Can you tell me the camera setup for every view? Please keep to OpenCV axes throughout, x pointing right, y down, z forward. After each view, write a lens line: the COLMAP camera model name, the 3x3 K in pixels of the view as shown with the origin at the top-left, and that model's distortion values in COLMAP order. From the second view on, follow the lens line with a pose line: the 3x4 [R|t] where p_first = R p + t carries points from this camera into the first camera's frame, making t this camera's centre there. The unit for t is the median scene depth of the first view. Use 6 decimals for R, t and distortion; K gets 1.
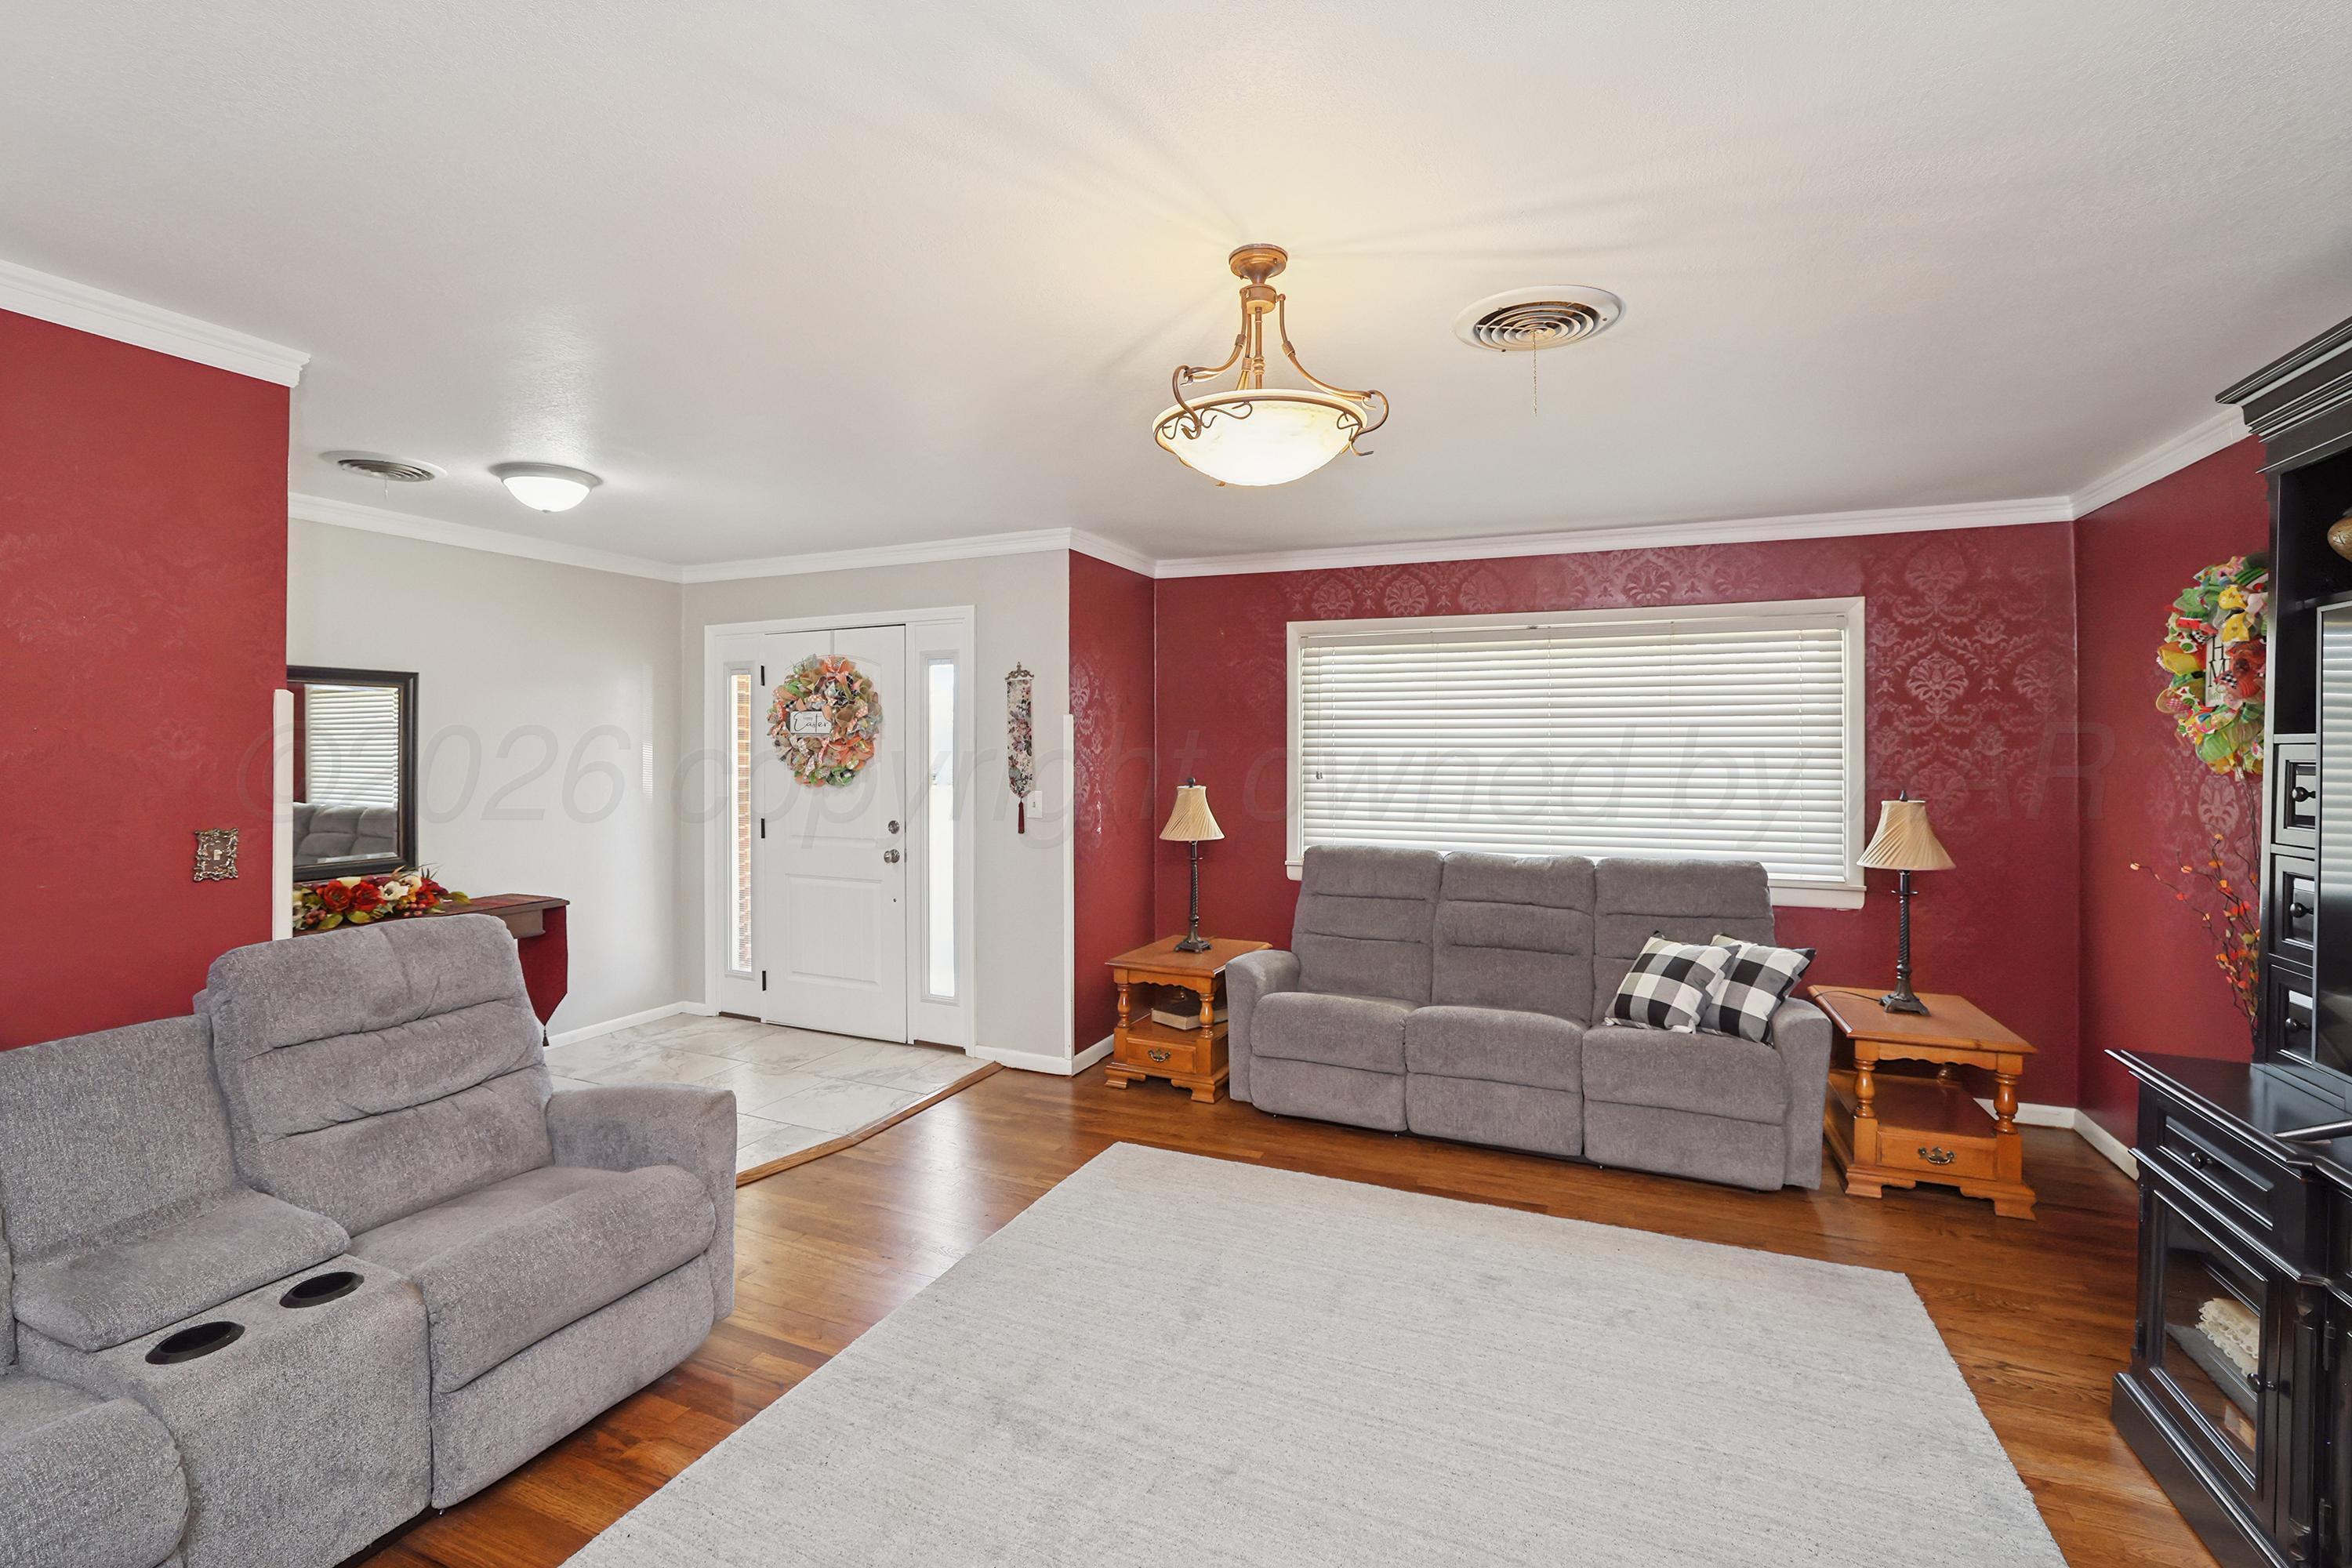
lens RADIAL K [[1030.4, 0, 1176.7], [0, 1030.4, 755.9], [0, 0, 1]] dist [-0.040954, 0.018208]
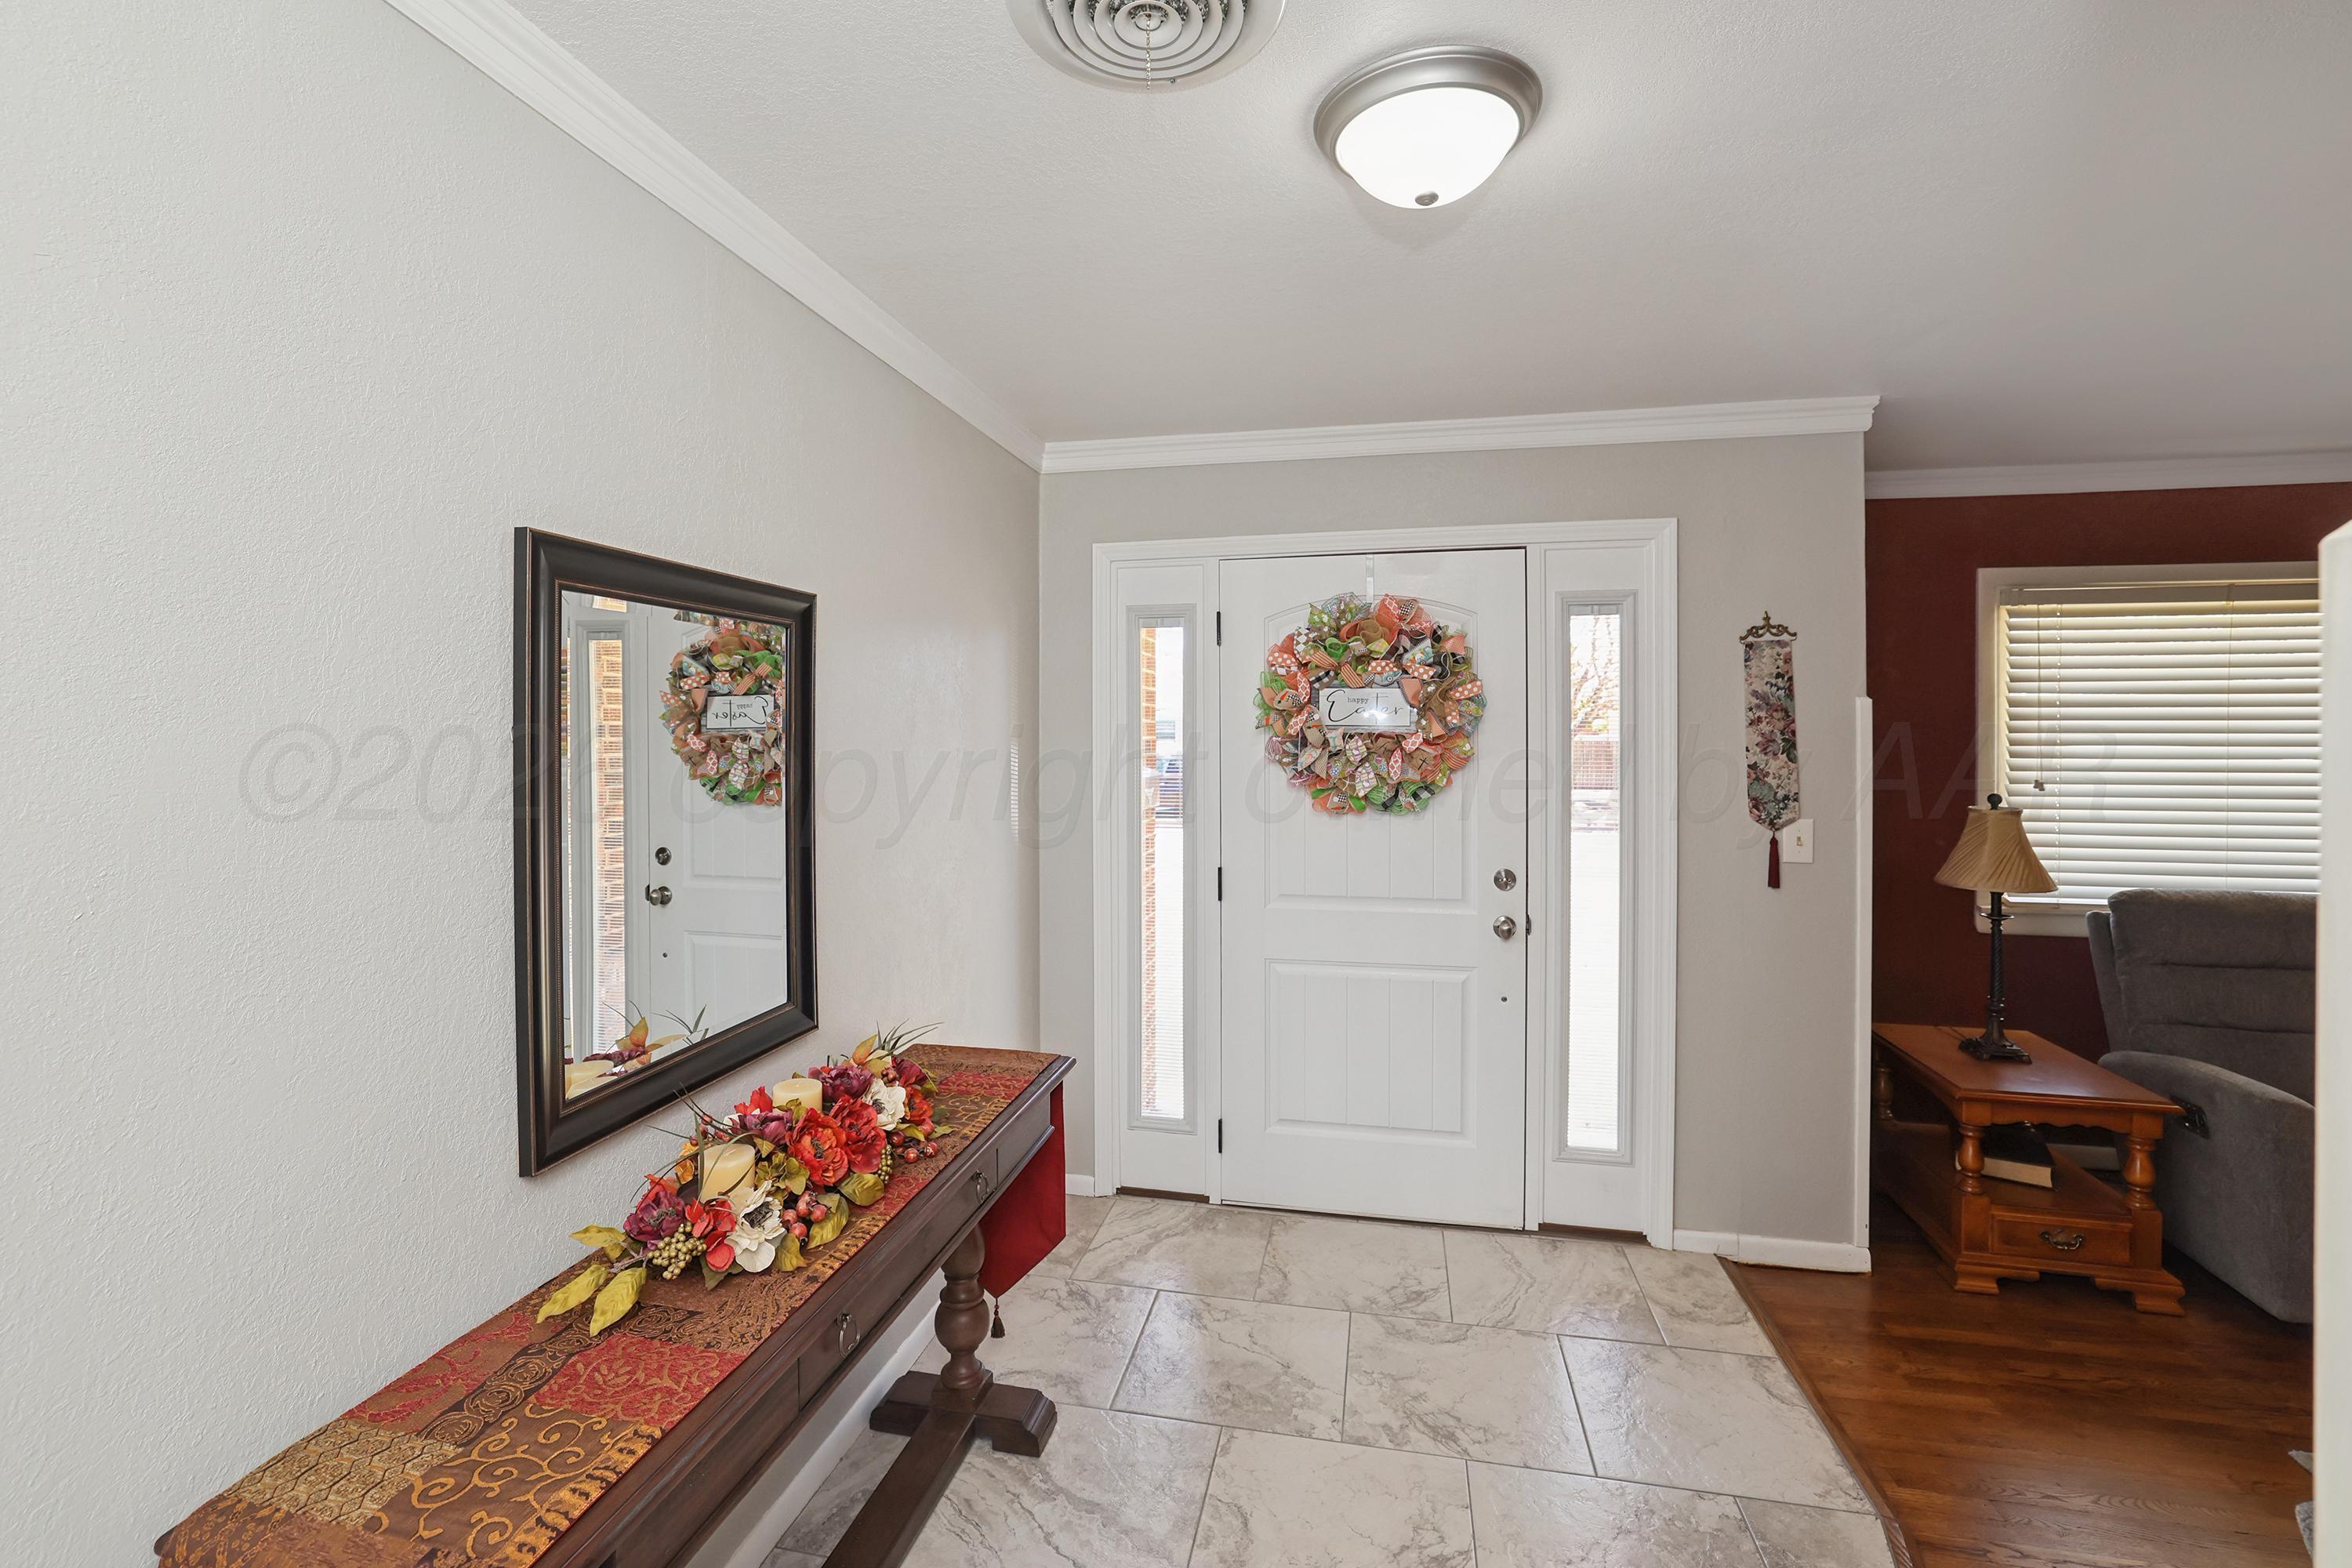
lens RADIAL K [[1030.4, 0, 1176.7], [0, 1030.4, 755.9], [0, 0, 1]] dist [-0.040954, 0.018208]
pose [[0.979519, -0.007020, 0.201228, -0.623056], [0.004775, 0.999921, 0.011641, -0.013204], [-0.201294, -0.010441, 0.979475, 0.471510]]
